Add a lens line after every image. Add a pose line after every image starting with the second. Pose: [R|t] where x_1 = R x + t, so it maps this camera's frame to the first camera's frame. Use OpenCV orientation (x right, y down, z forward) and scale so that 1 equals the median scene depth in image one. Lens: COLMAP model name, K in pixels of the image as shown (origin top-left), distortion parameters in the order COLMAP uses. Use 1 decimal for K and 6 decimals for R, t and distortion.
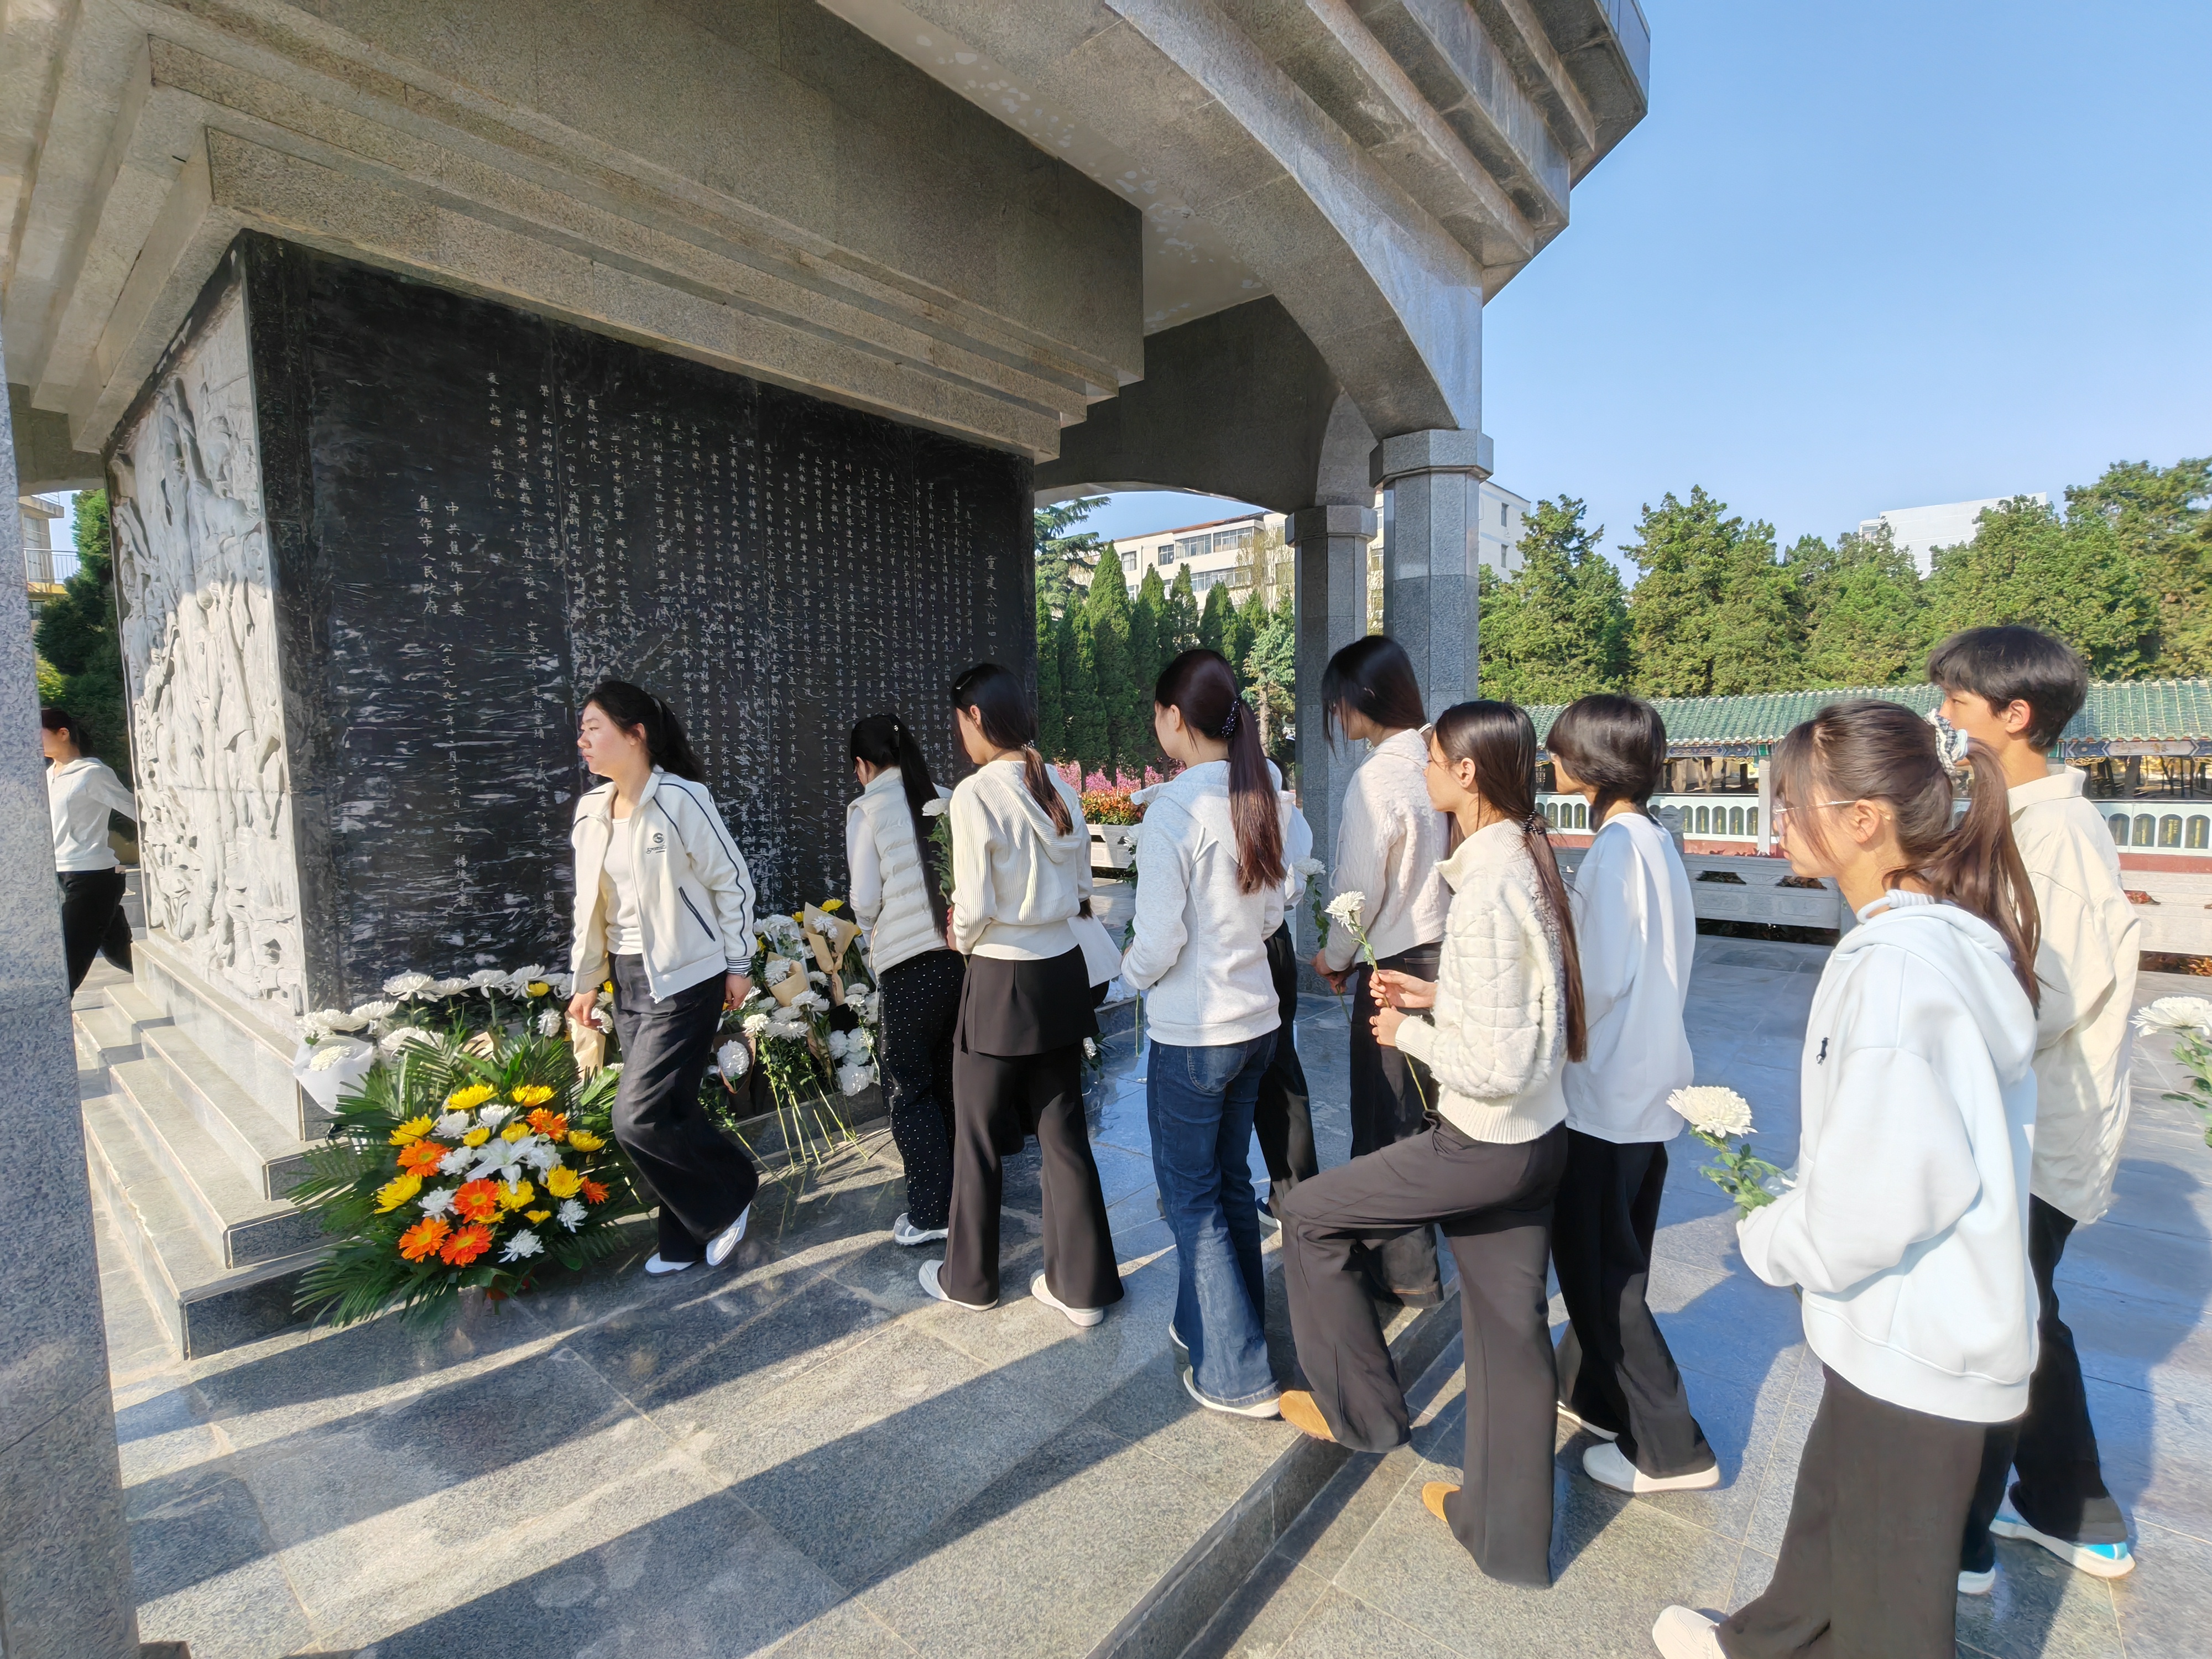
lens RADIAL K [[1018.8, 0, 1105.5], [0, 1018.8, 824.9], [0, 0, 1]] dist [-0.001728, -0.000269]
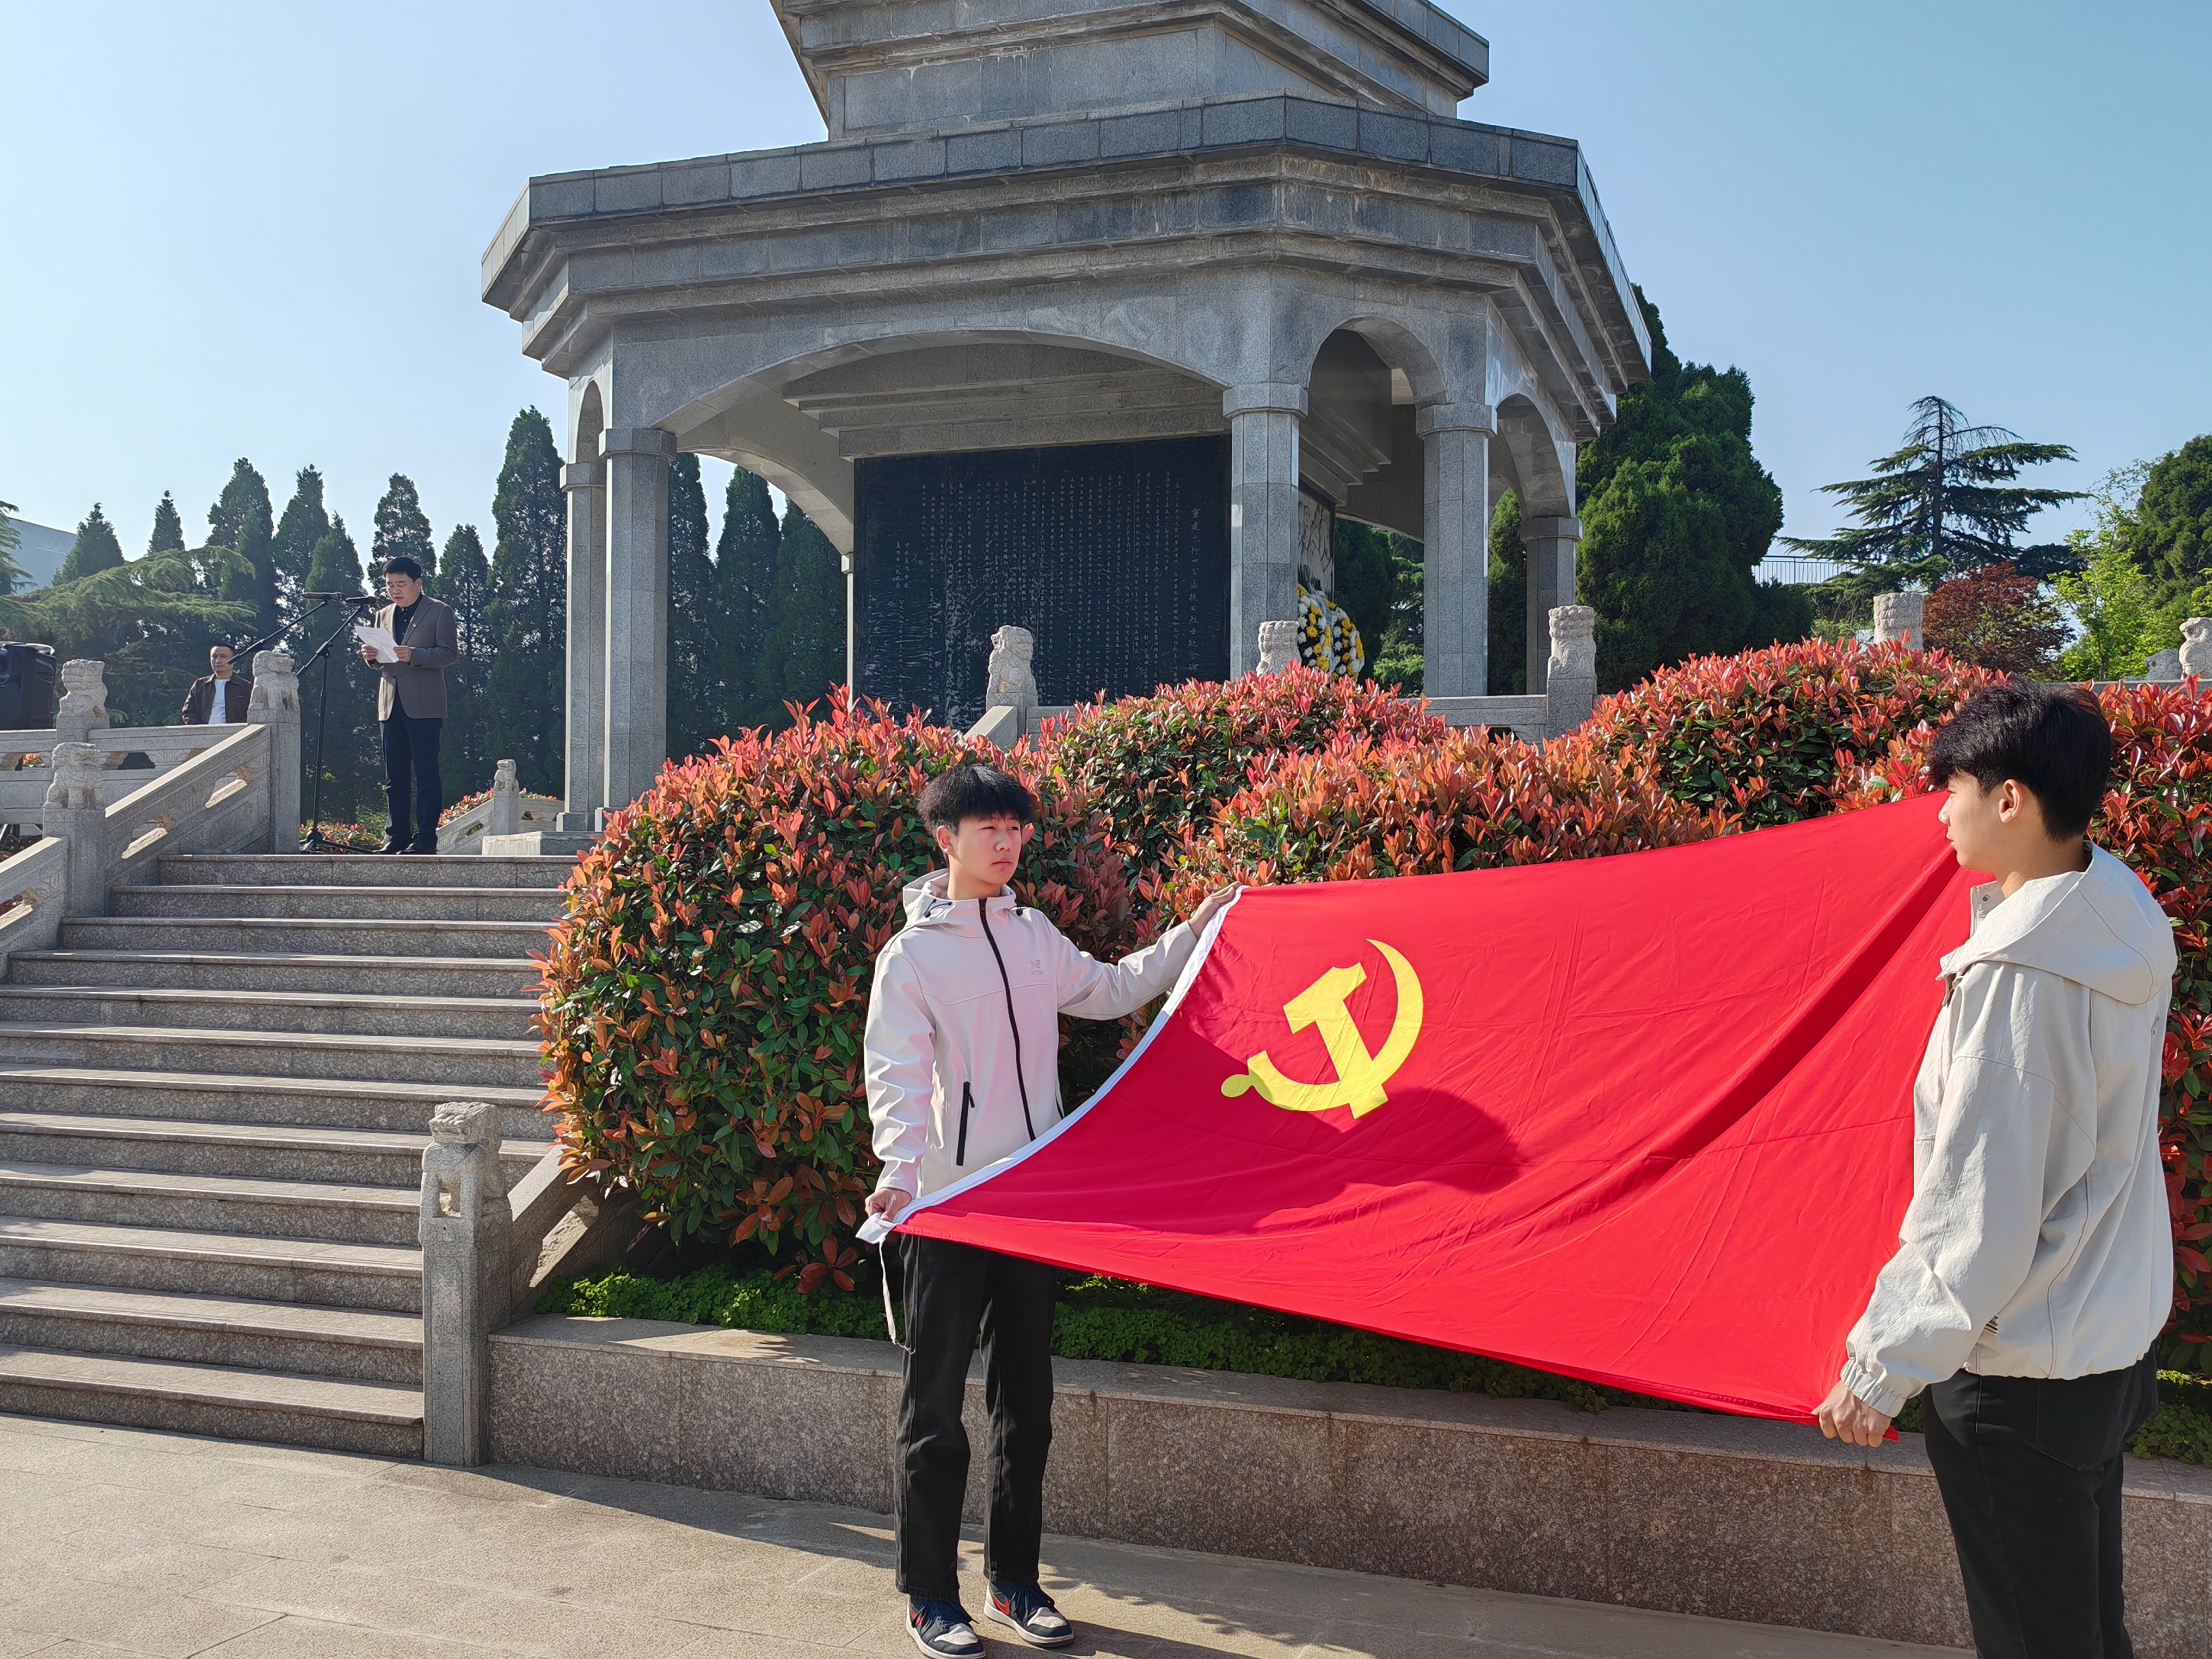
lens RADIAL K [[2149.7, 0, 1107.1], [0, 2149.7, 830.1], [0, 0, 1]] dist [0.014503, 0.000000]
pose [[0.328377, 0.024460, -0.944230, 3.684540], [-0.076481, 0.997071, -0.000769, 0.282310], [0.941445, 0.072468, 0.329286, -0.160697]]
